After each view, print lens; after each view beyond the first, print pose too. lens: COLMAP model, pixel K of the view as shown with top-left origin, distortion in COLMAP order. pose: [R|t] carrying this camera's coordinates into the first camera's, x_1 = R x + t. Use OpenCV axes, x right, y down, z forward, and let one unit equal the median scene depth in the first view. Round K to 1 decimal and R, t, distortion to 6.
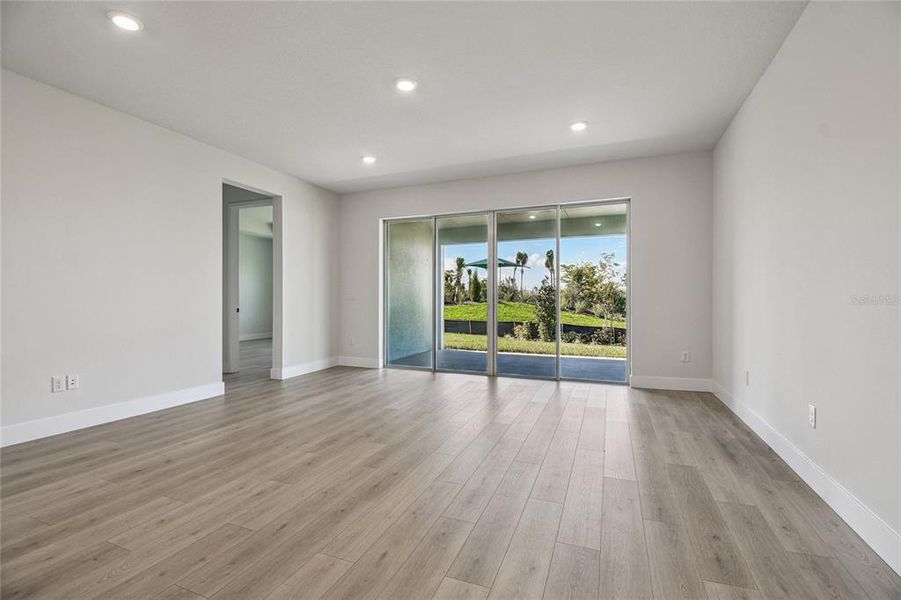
lens RADIAL K [[385.7, 0, 448.0], [0, 385.7, 293.2], [0, 0, 1]] dist [-0.000249, -0.000008]
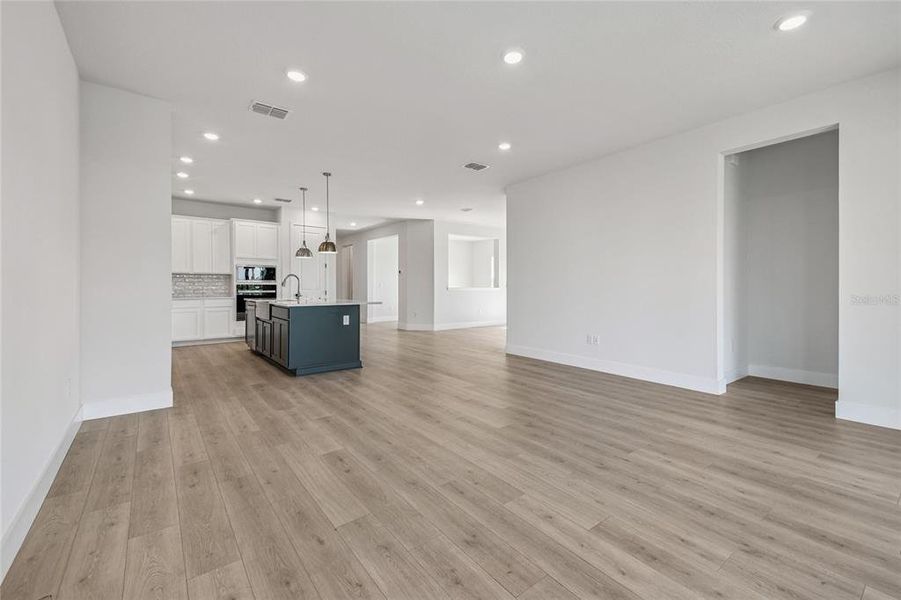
lens RADIAL K [[385.7, 0, 448.0], [0, 385.7, 293.2], [0, 0, 1]] dist [-0.000249, -0.000008]
pose [[-0.499171, 0.010572, -0.866439, 0.951611], [-0.000369, 0.999923, 0.012413, 0.014739], [0.866503, 0.006516, -0.499129, 1.633169]]
